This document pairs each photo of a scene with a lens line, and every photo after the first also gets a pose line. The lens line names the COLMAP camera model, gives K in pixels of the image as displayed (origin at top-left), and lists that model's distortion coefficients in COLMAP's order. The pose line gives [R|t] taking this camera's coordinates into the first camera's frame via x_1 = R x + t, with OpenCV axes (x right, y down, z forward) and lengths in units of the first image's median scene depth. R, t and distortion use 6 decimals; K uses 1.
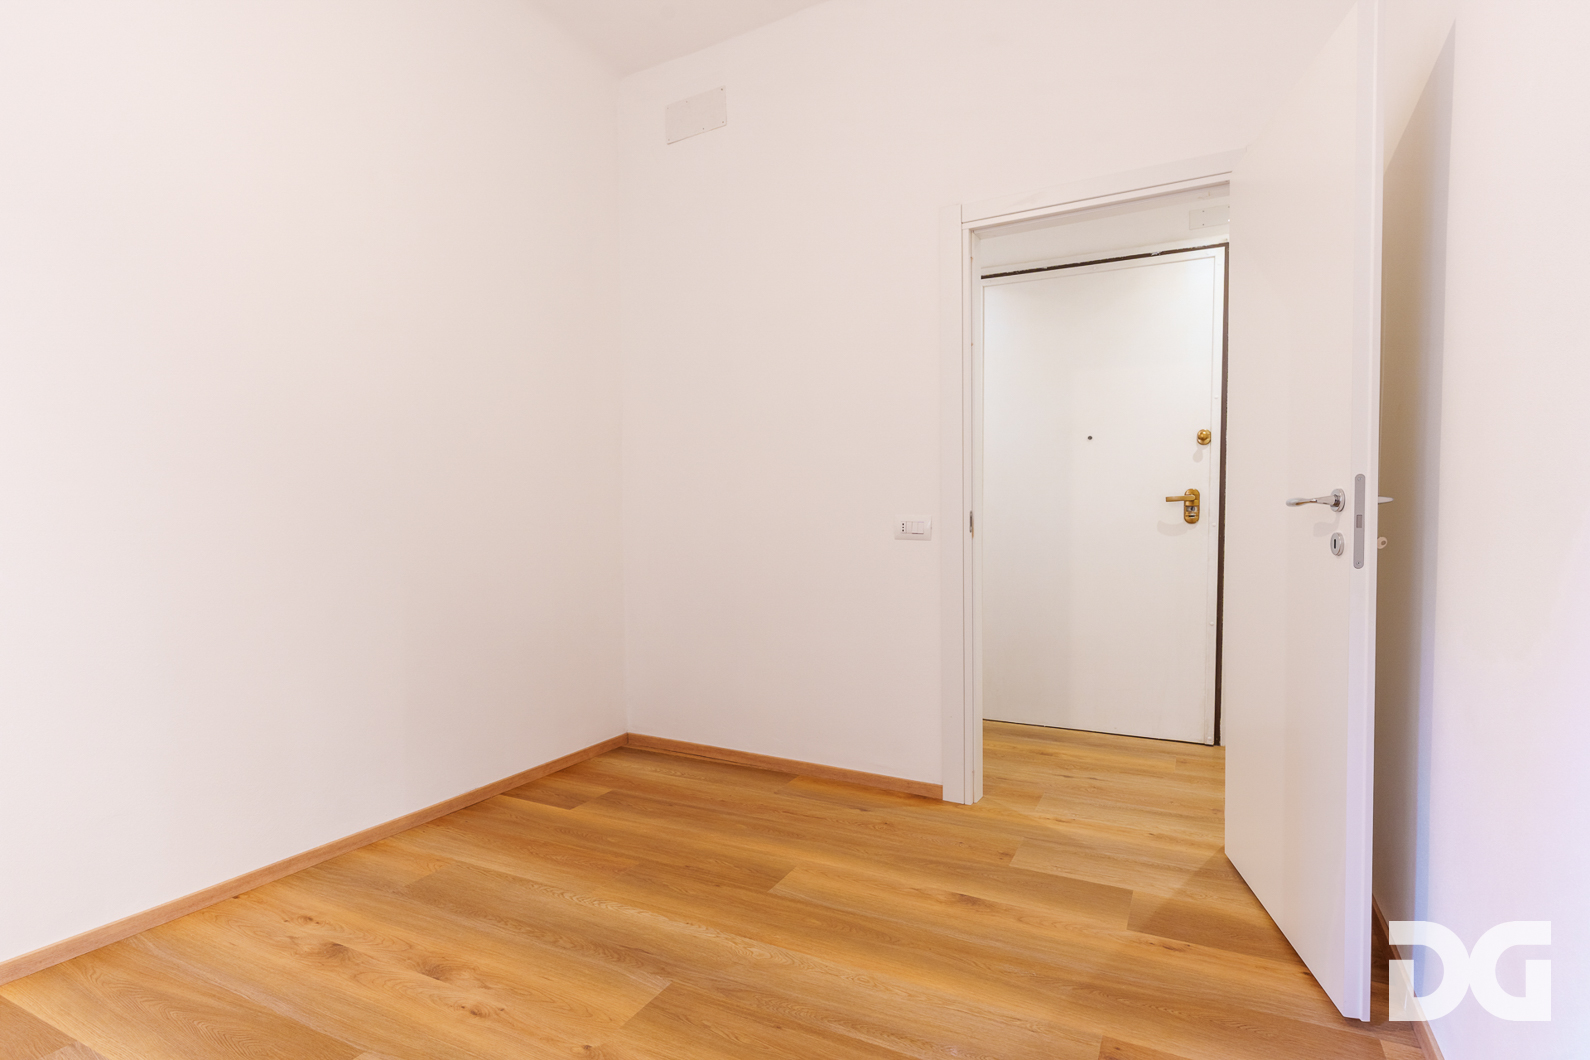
lens RADIAL K [[771.4, 0, 787.9], [0, 771.4, 532.3], [0, 0, 1]] dist [0.004638, 0.000094]
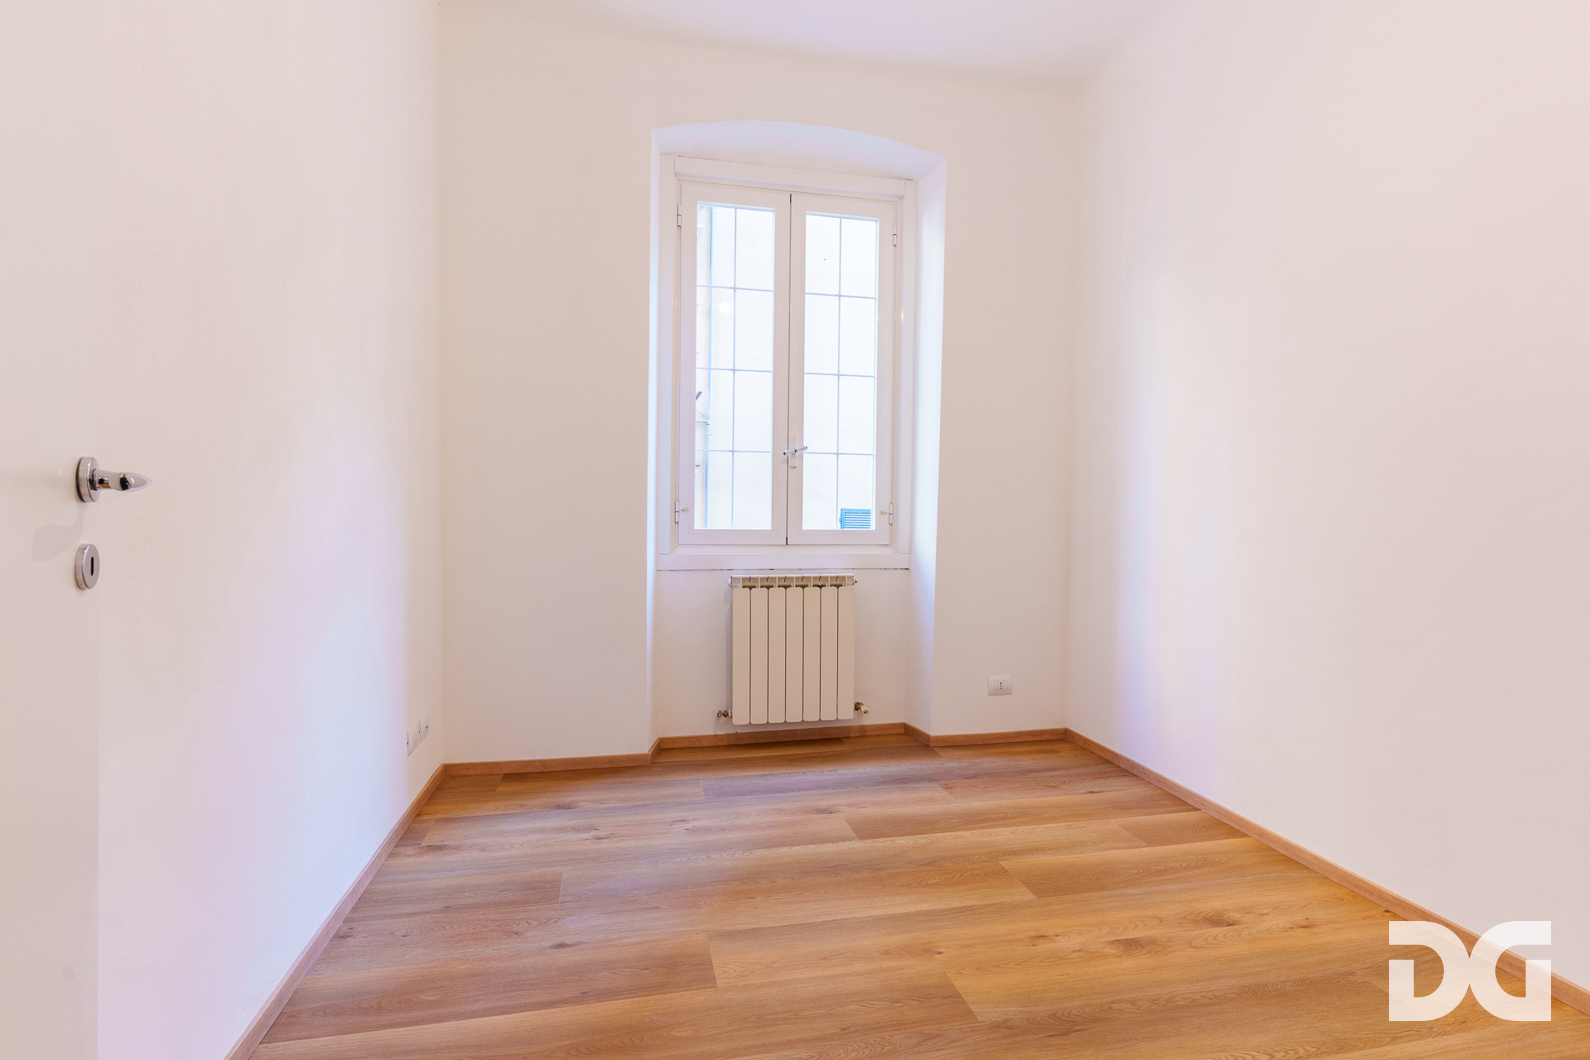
lens RADIAL K [[771.4, 0, 784.0], [0, 771.4, 523.6], [0, 0, 1]] dist [0.004638, 0.000094]
pose [[-0.774797, -0.002514, -0.632205, 0.607444], [-0.021577, 0.999515, 0.022470, -0.032100], [0.631841, 0.031050, -0.774476, 1.513930]]
